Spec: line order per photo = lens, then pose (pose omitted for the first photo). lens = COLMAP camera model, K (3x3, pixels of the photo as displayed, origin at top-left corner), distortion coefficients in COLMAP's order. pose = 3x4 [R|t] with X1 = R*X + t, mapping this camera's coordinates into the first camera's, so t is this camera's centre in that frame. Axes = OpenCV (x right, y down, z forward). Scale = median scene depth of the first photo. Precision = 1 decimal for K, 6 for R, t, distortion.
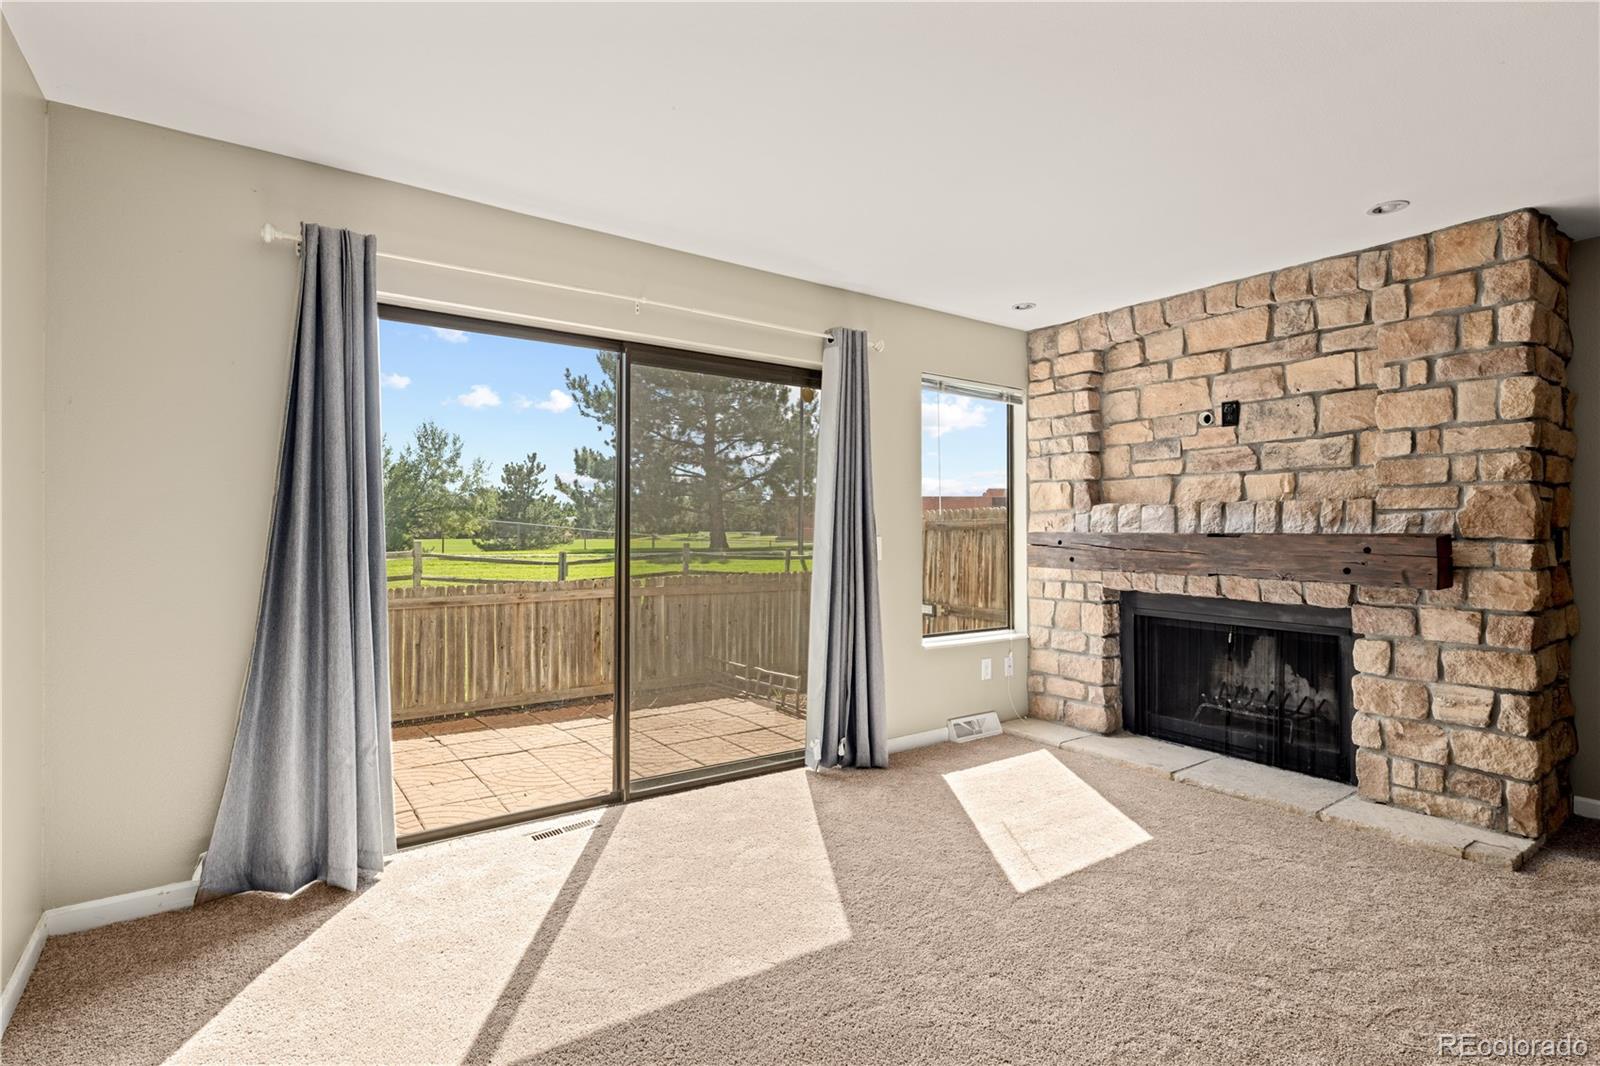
lens RADIAL K [[788.6, 0, 799.6], [0, 788.6, 532.9], [0, 0, 1]] dist [-0.003390, -0.001569]
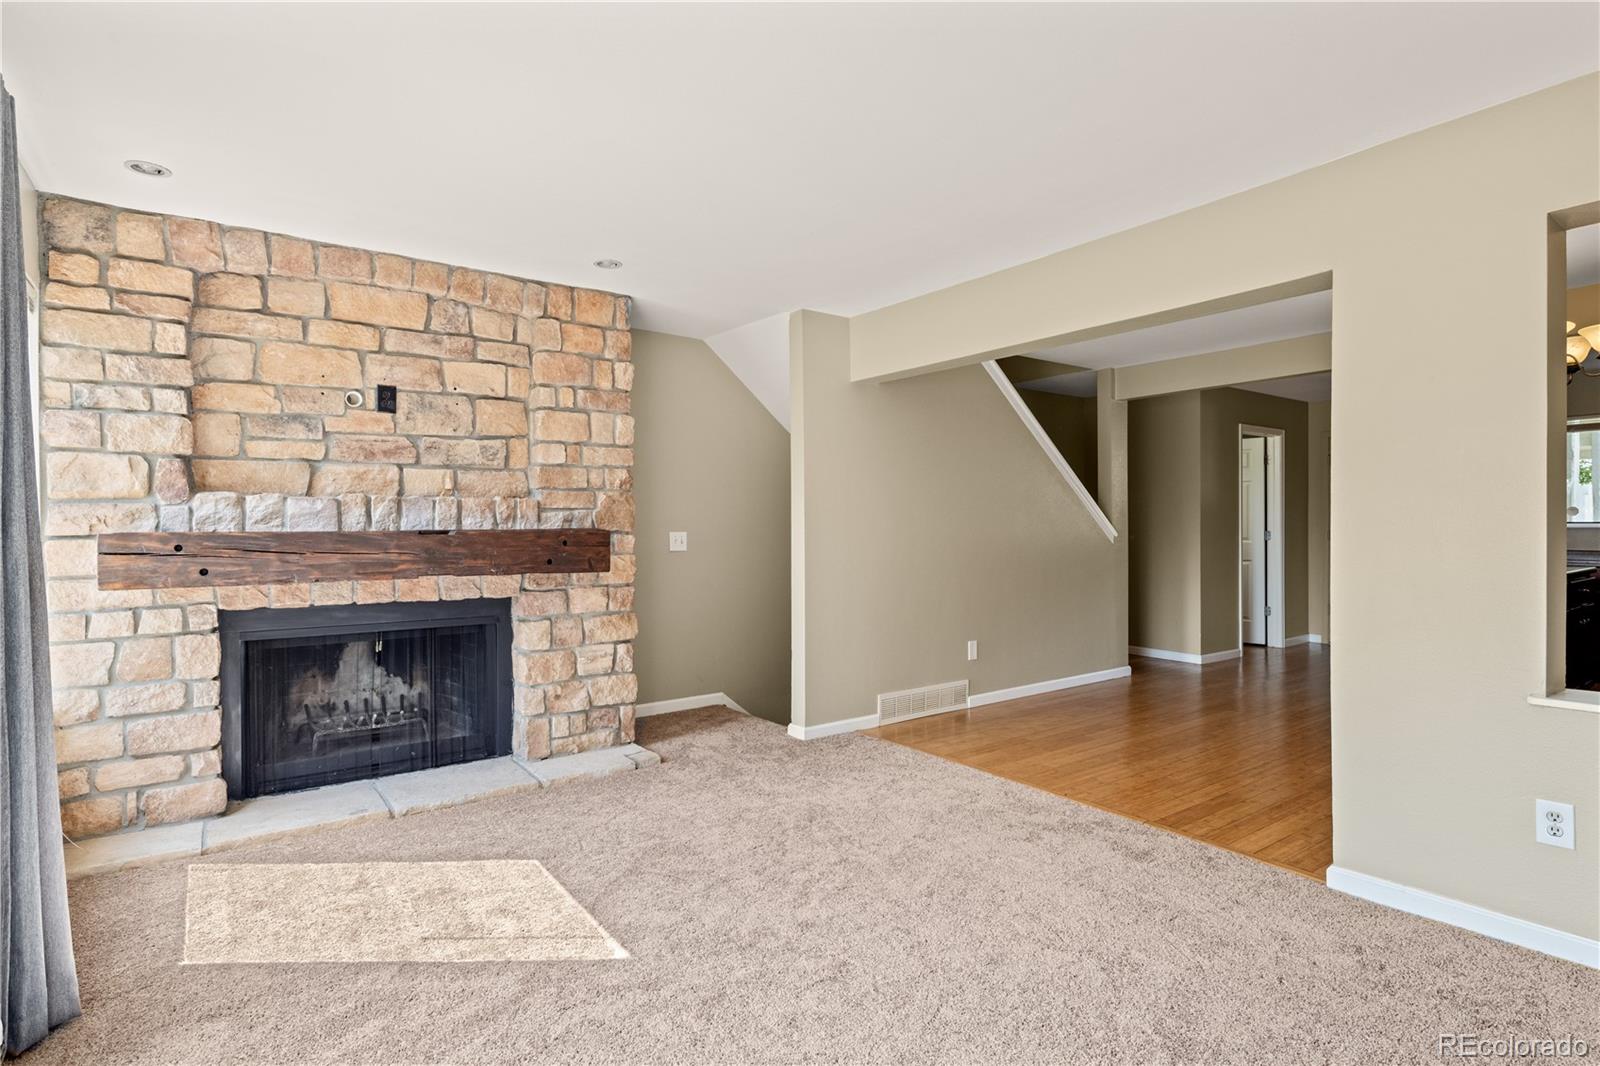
lens RADIAL K [[788.6, 0, 797.8], [0, 788.6, 530.2], [0, 0, 1]] dist [-0.003390, -0.001569]
pose [[-0.016279, -0.012765, 0.999786, -0.389706], [0.009288, 0.999873, 0.012918, -0.007800], [-0.999824, 0.009496, -0.016159, 0.568530]]
